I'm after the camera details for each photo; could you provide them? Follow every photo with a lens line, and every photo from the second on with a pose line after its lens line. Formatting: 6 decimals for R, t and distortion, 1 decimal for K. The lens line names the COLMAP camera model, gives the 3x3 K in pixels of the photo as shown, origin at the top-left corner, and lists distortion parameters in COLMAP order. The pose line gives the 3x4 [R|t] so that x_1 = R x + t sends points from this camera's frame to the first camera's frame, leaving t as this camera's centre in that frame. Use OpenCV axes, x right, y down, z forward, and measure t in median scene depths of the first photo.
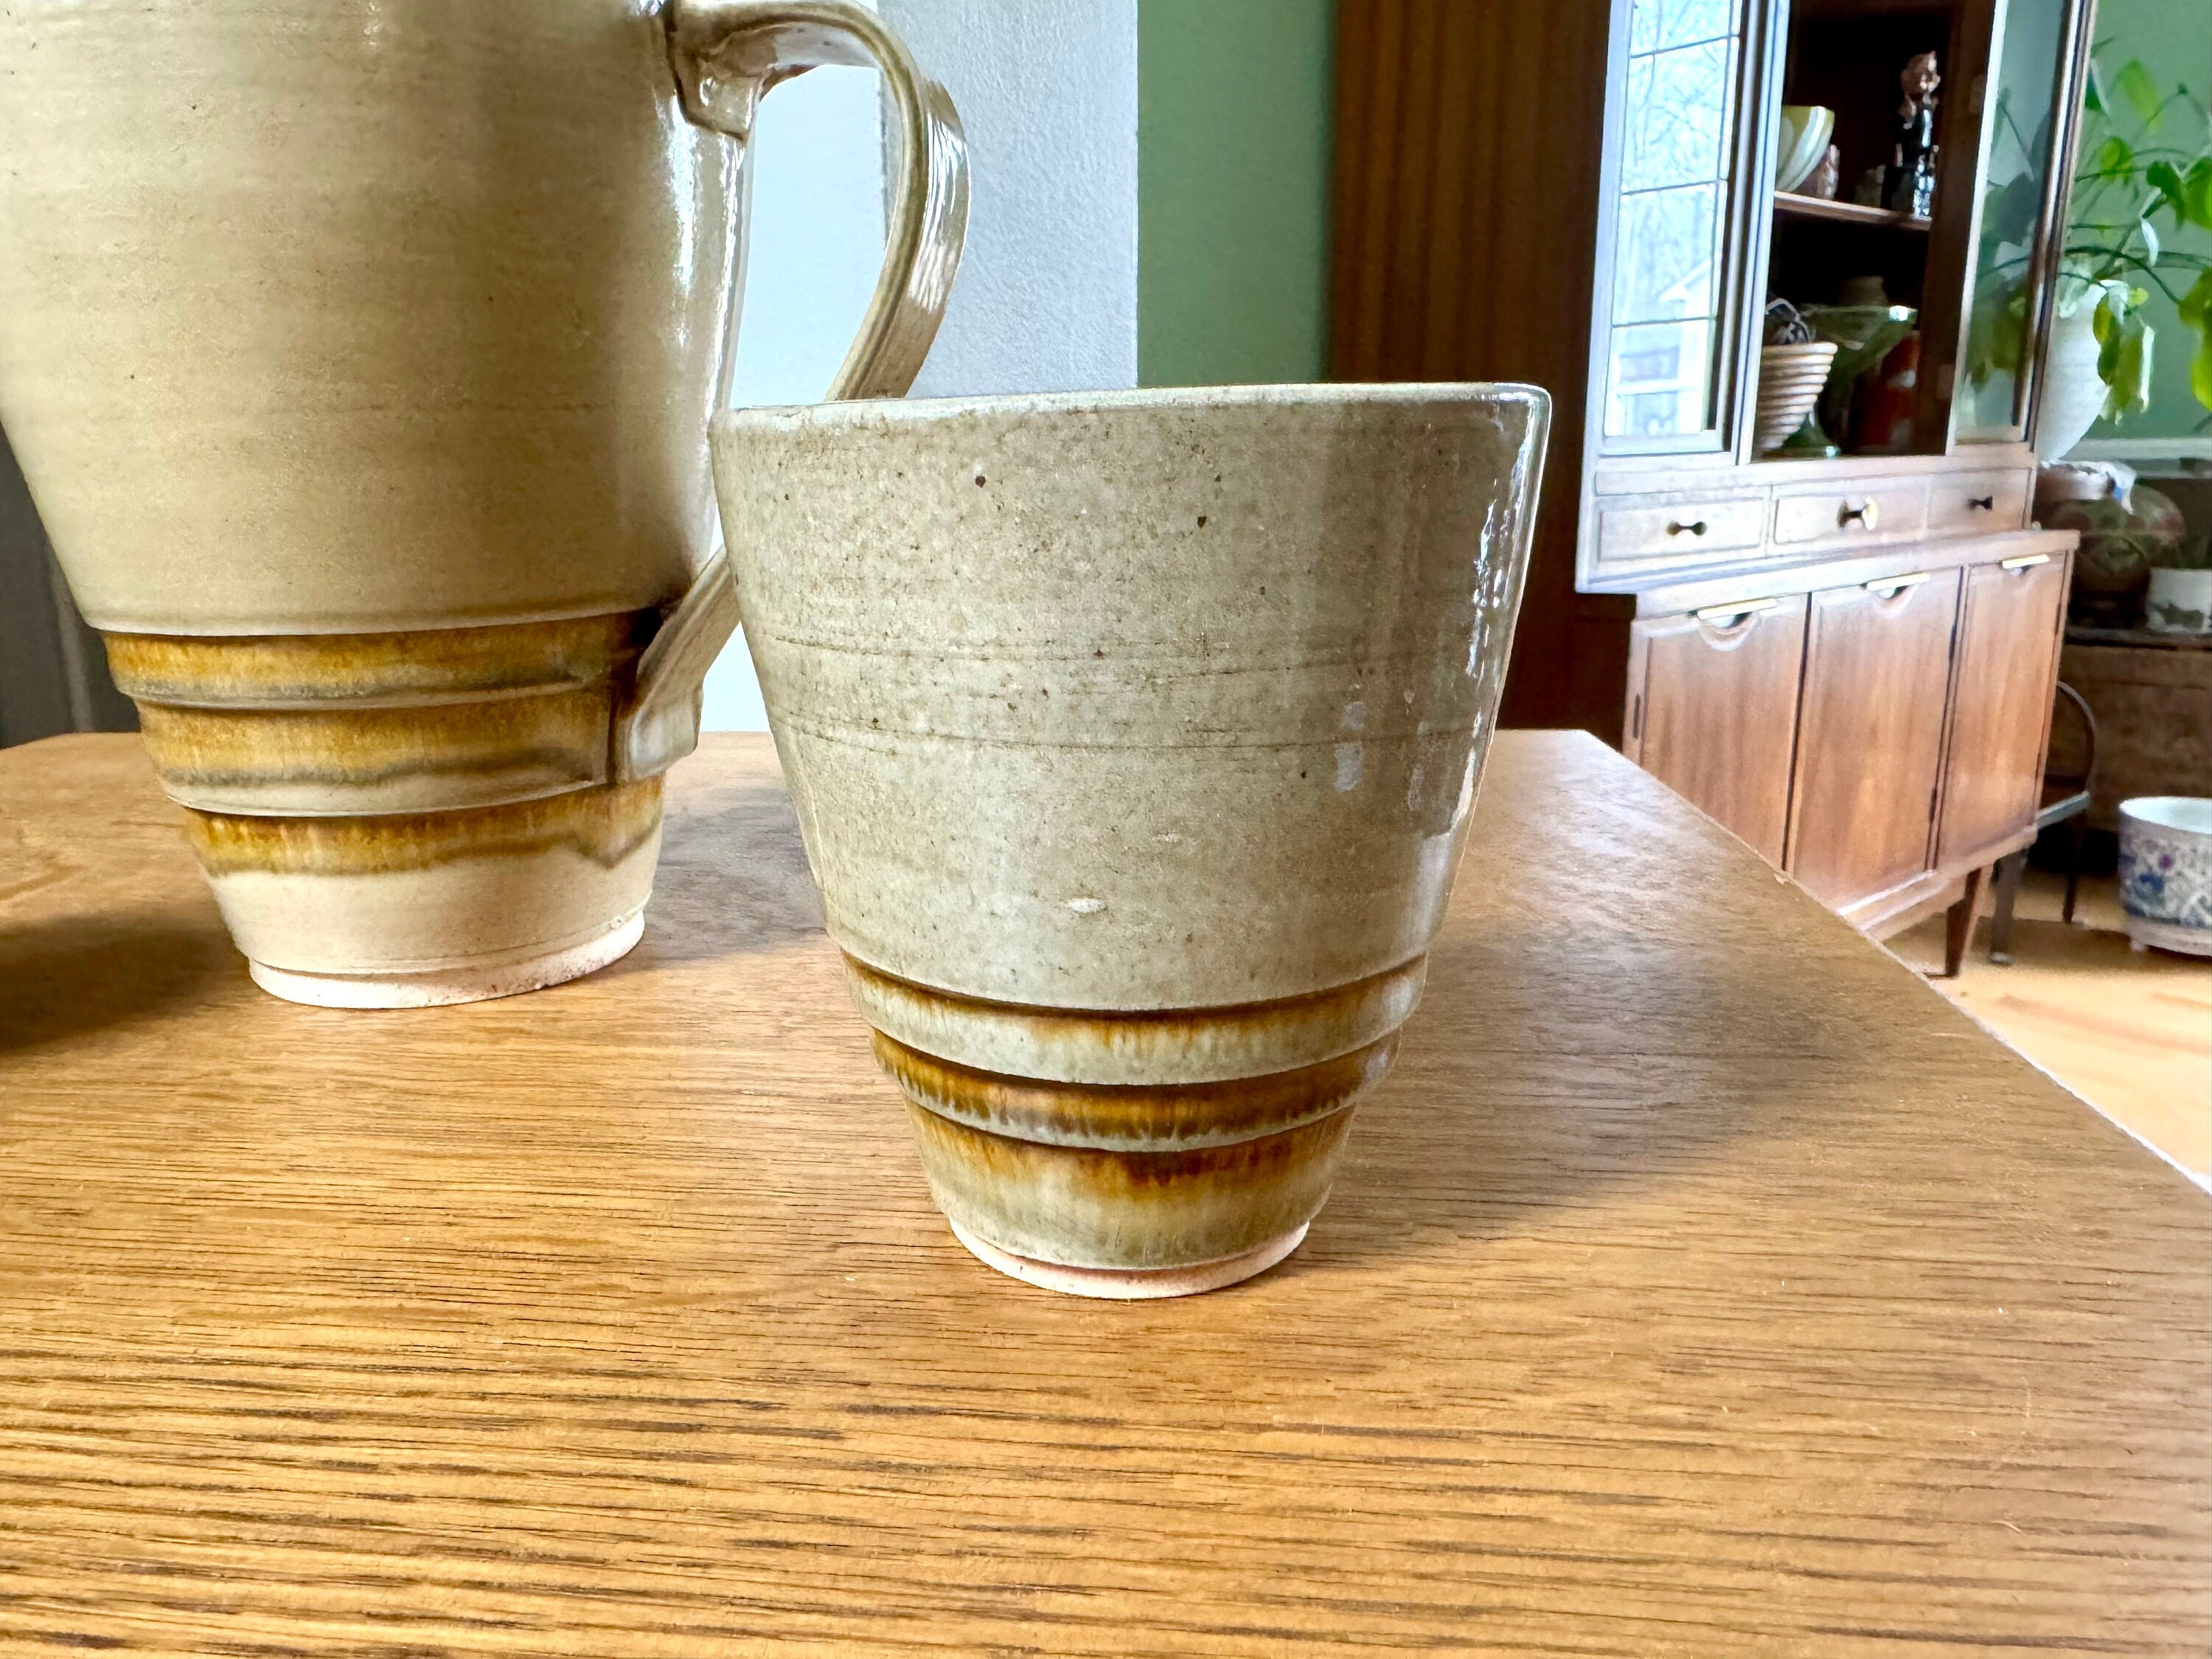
lens RADIAL K [[1525.3, 0, 1032.2], [0, 1525.3, 878.5], [0, 0, 1]] dist [0.000210, 0.002687]
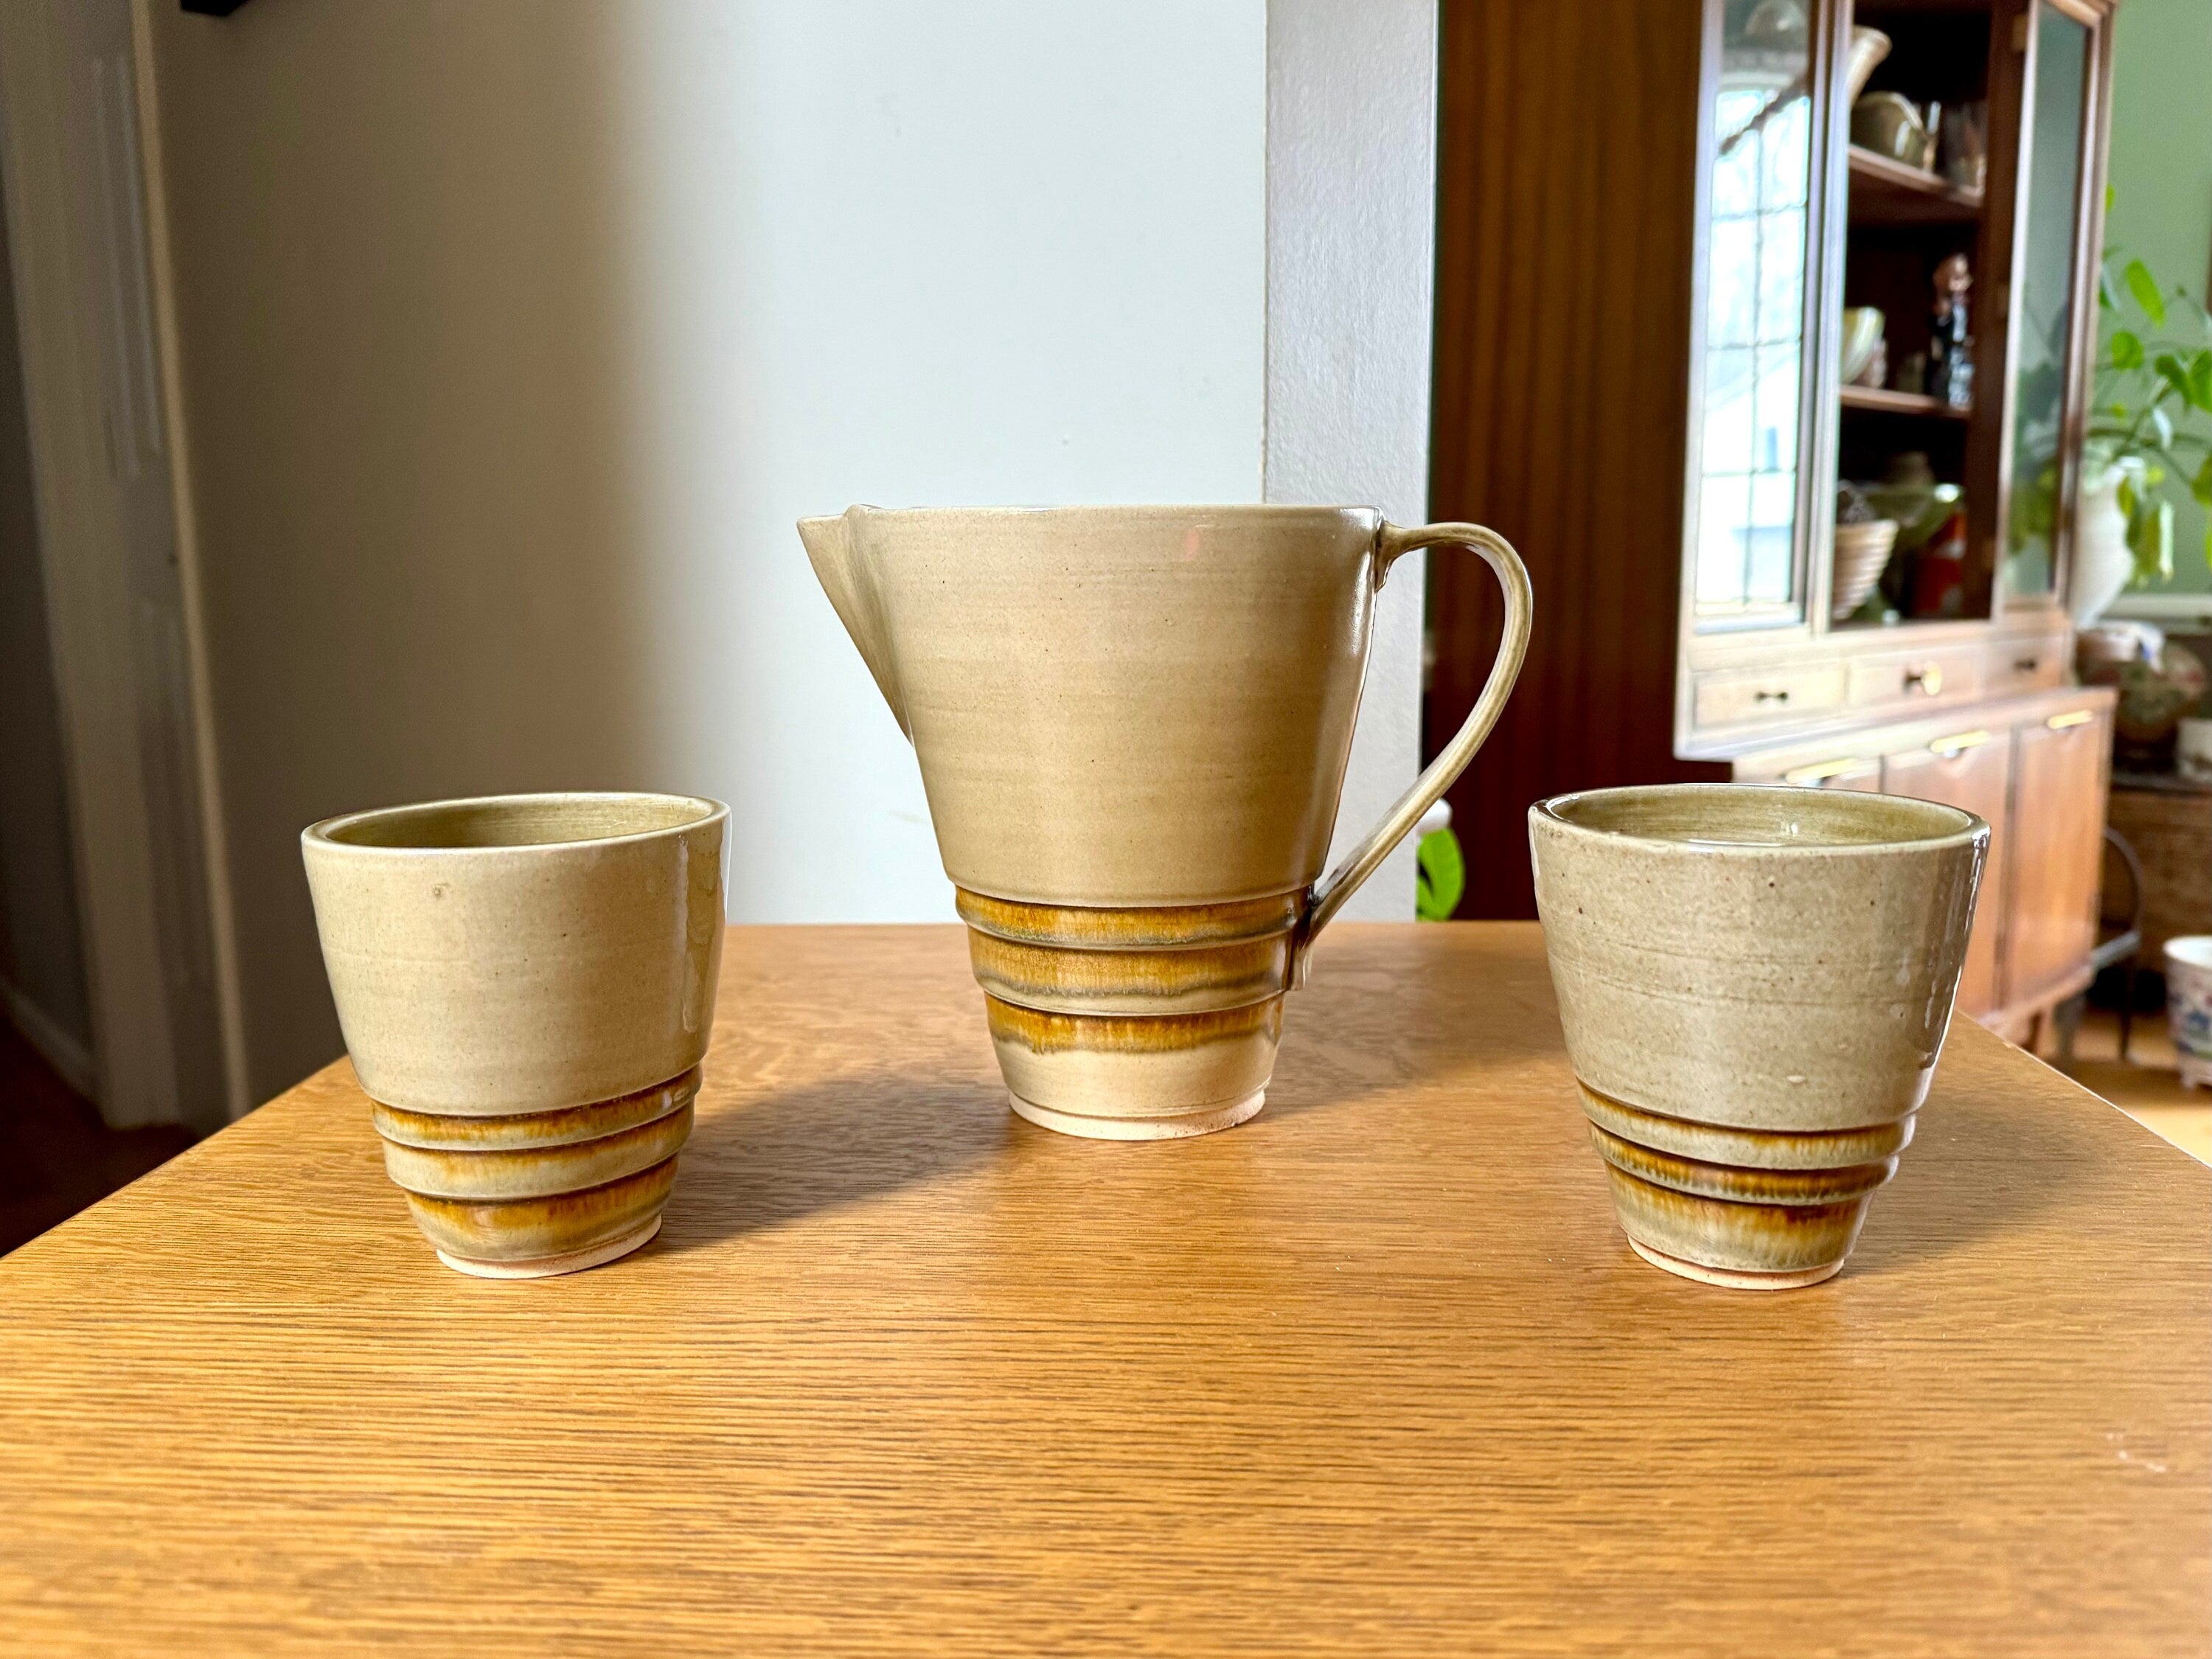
lens RADIAL K [[1646.9, 0, 1104.4], [0, 1646.9, 874.1], [0, 0, 1]] dist [-0.004247, 0.003079]
pose [[0.998501, -0.001125, 0.054719, -0.097124], [0.005678, 0.996524, -0.083115, -0.007521], [-0.054435, 0.083301, 0.995037, -0.112193]]
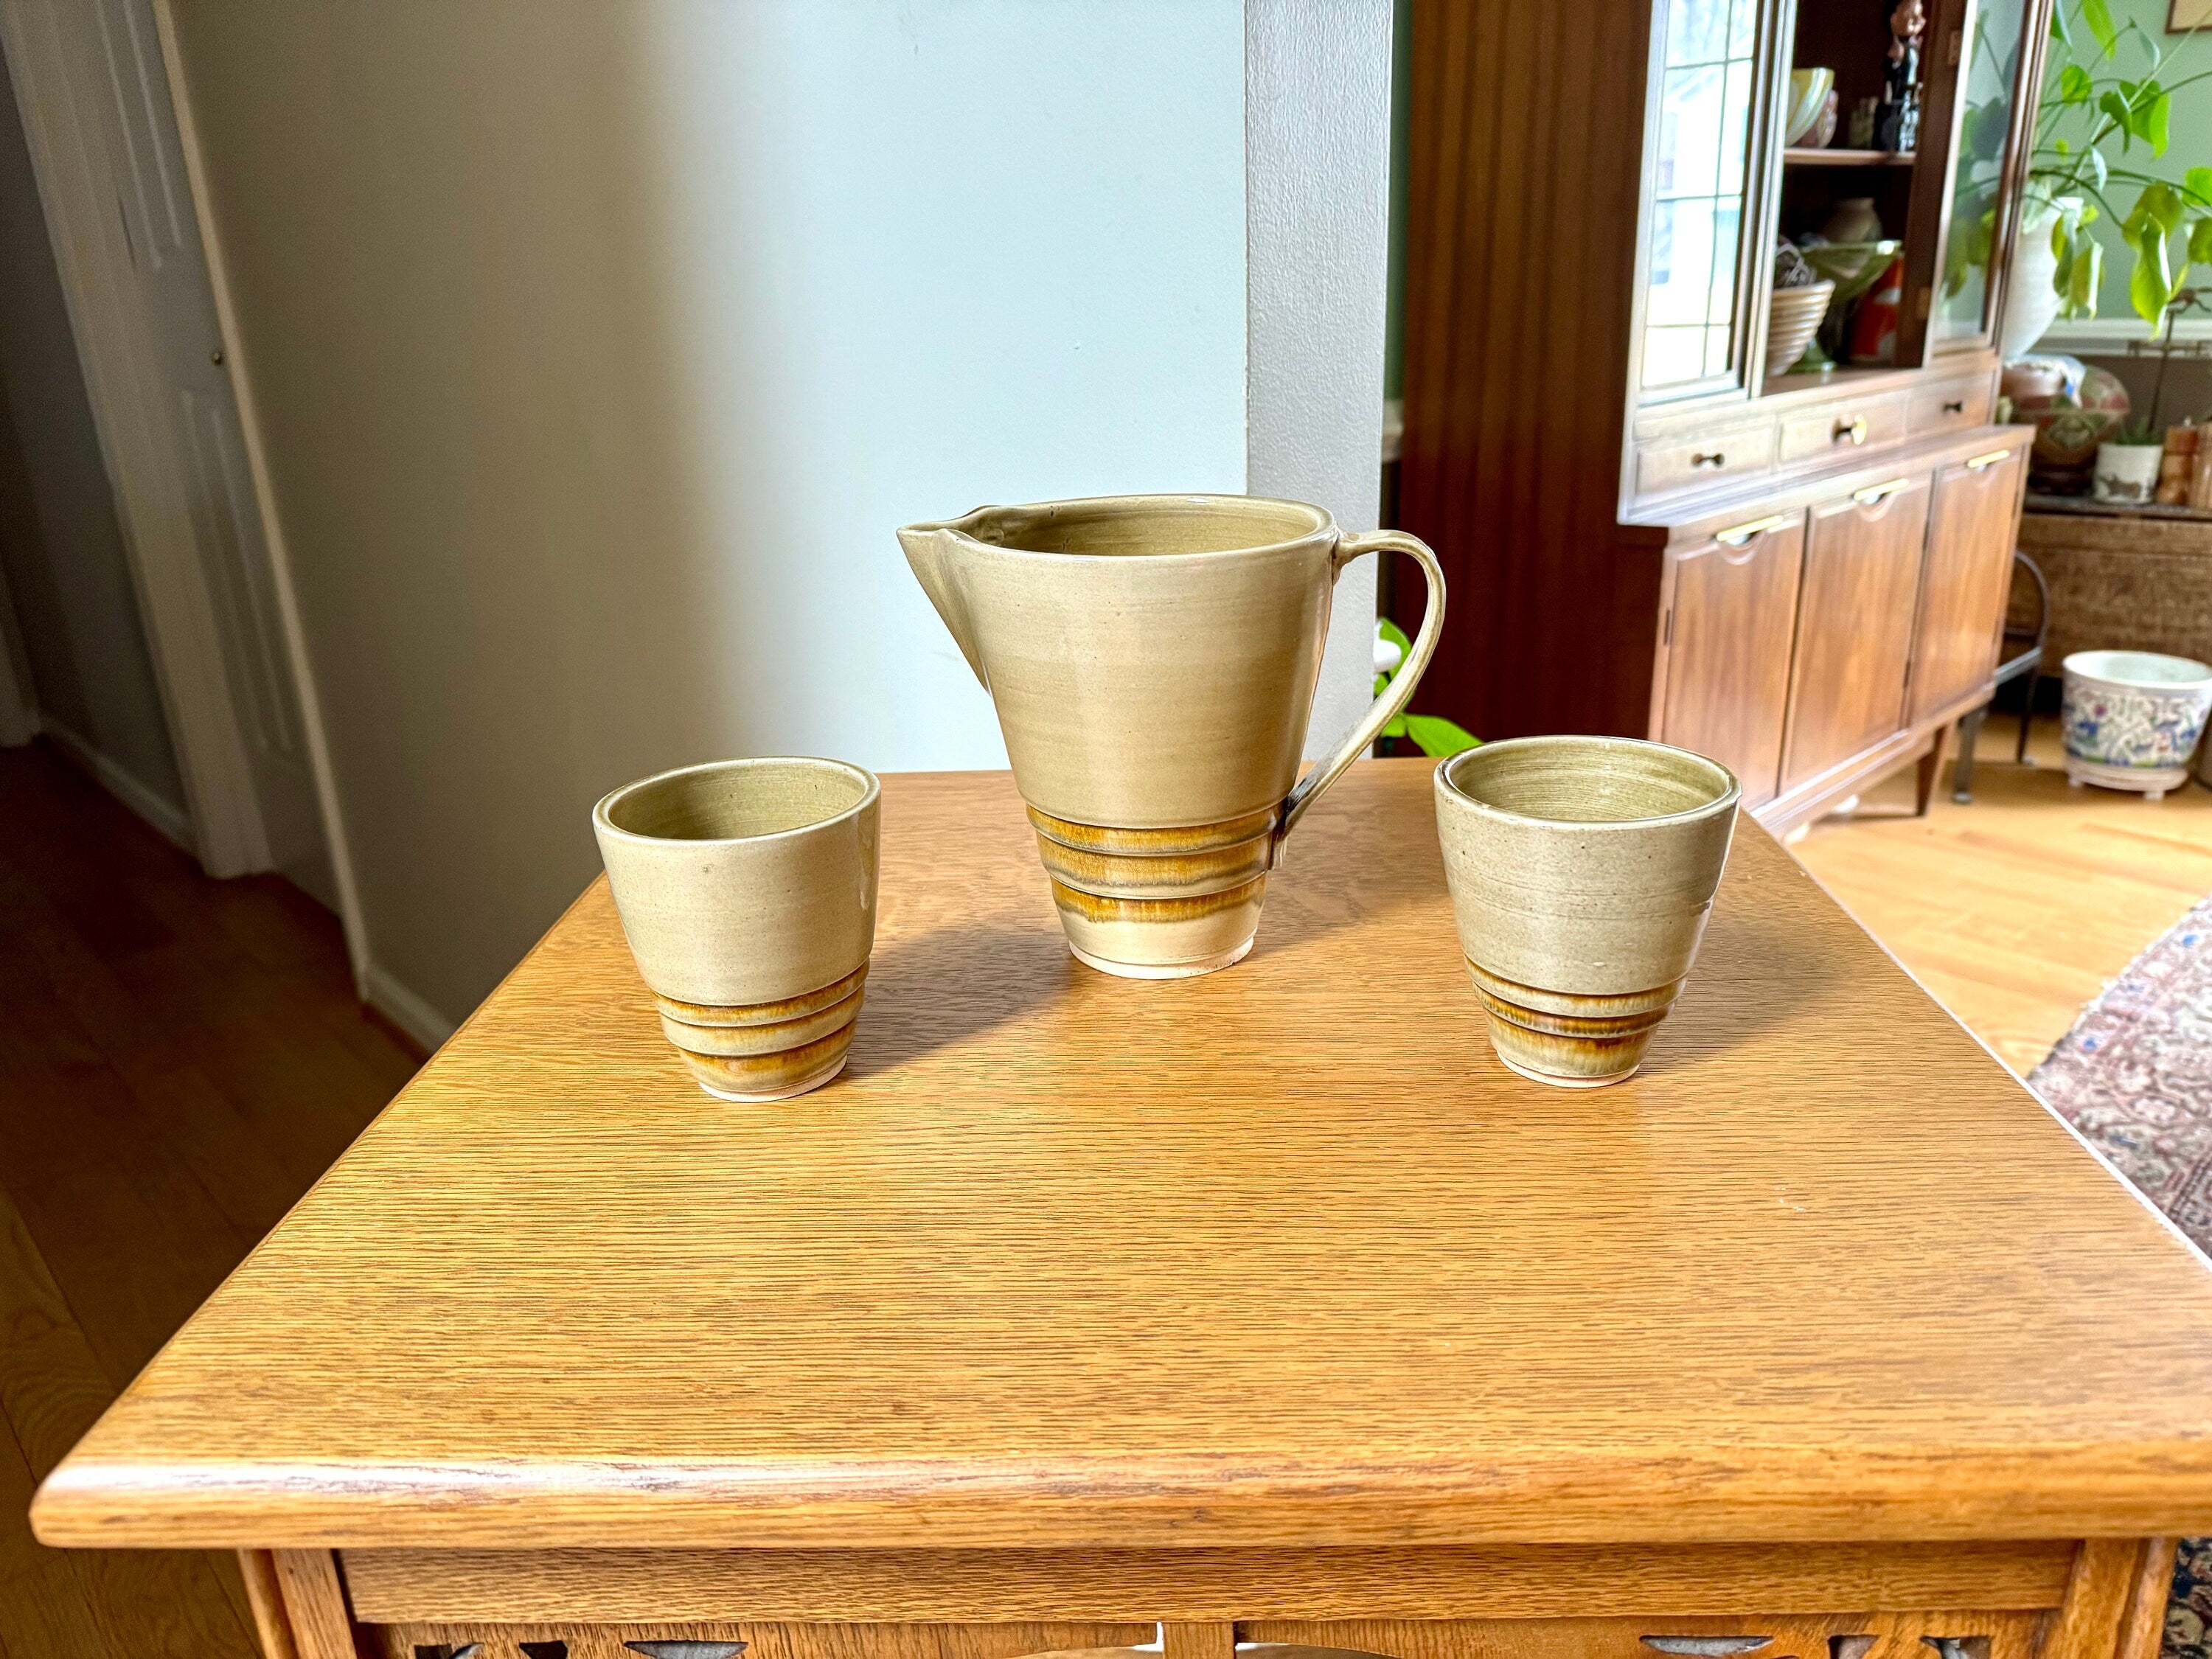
lens RADIAL K [[1587.6, 0, 1098.9], [0, 1587.6, 874.7], [0, 0, 1]] dist [0.000789, -0.003698]
pose [[0.997617, -0.042361, 0.054464, -0.112066], [0.036269, 0.993451, 0.108346, -0.053567], [-0.058697, -0.106112, 0.992620, -0.208667]]
